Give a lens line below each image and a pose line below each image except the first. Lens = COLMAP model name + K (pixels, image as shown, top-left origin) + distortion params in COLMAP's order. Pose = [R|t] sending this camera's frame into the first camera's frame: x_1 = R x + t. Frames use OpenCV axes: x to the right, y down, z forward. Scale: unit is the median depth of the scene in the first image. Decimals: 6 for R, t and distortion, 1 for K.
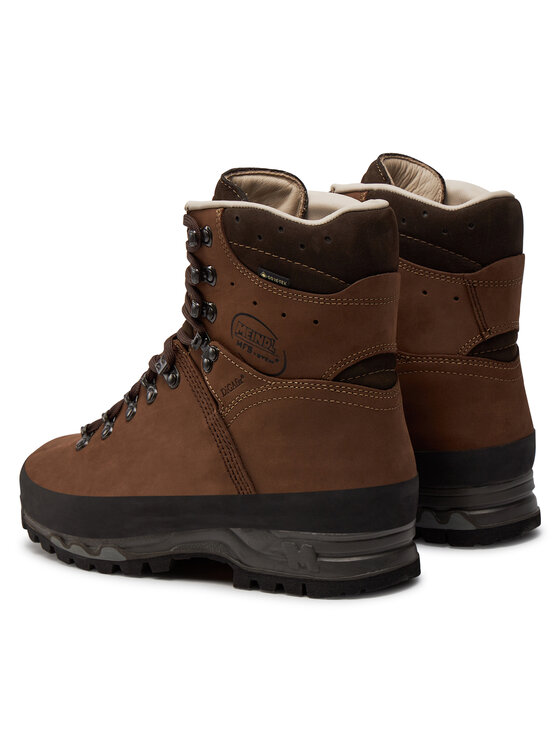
lens RADIAL K [[1907.3, 0, 279.7], [0, 1907.3, 371.7], [0, 0, 1]] dist [-0.024227, 0.000000]
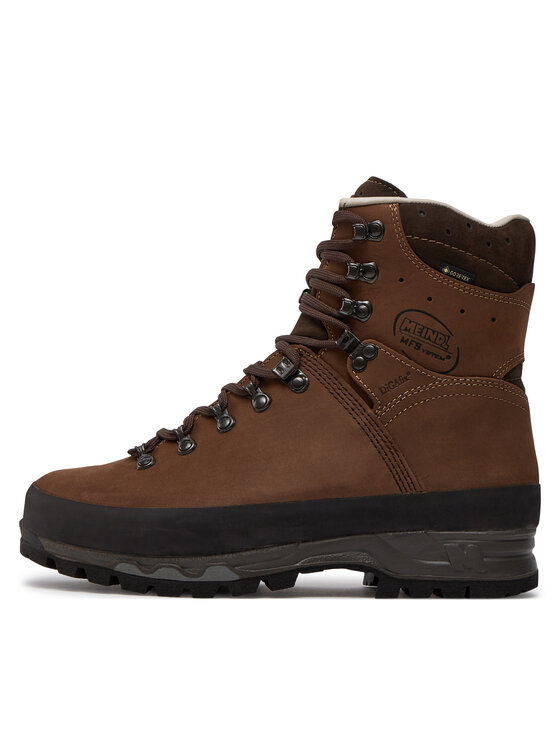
lens RADIAL K [[1337.5, 0, 280.6], [0, 1337.5, 375.7], [0, 0, 1]] dist [-0.034319, 0.000000]
pose [[0.815054, 0.095054, 0.571534, -0.469367], [0.021351, 0.980853, -0.193577, 0.136236], [-0.578991, 0.169979, 0.797418, 0.490813]]
